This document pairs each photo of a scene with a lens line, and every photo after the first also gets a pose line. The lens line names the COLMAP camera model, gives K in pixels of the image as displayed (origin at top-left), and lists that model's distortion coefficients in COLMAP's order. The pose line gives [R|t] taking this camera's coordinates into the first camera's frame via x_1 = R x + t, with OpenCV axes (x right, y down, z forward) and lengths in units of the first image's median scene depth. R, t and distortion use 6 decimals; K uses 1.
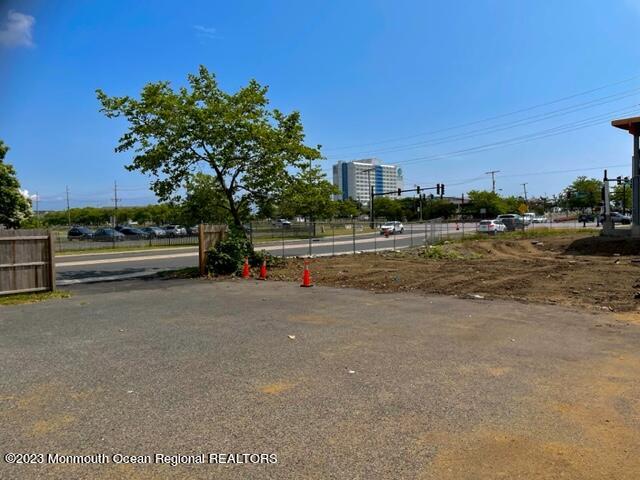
lens RADIAL K [[482.9, 0, 320.0], [0, 482.9, 240.0], [0, 0, 1]] dist [0.000819, -0.001243]
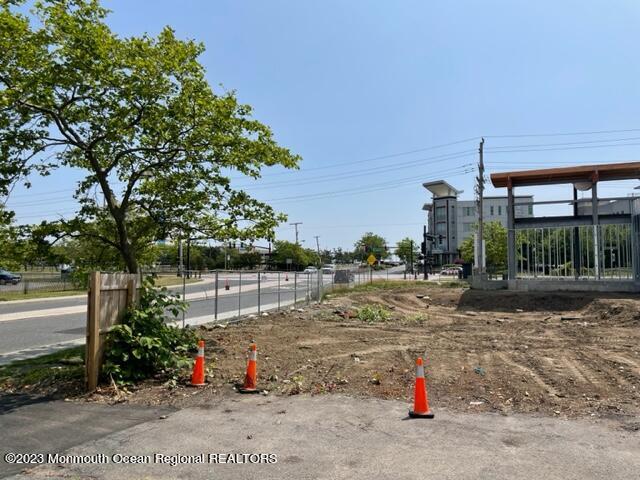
lens RADIAL K [[482.9, 0, 320.0], [0, 482.9, 240.0], [0, 0, 1]] dist [0.000819, -0.001243]
pose [[0.898494, 0.045383, 0.436635, -0.130033], [-0.000629, 0.994774, -0.102101, -0.008228], [-0.438986, 0.091463, 0.893826, 0.257510]]
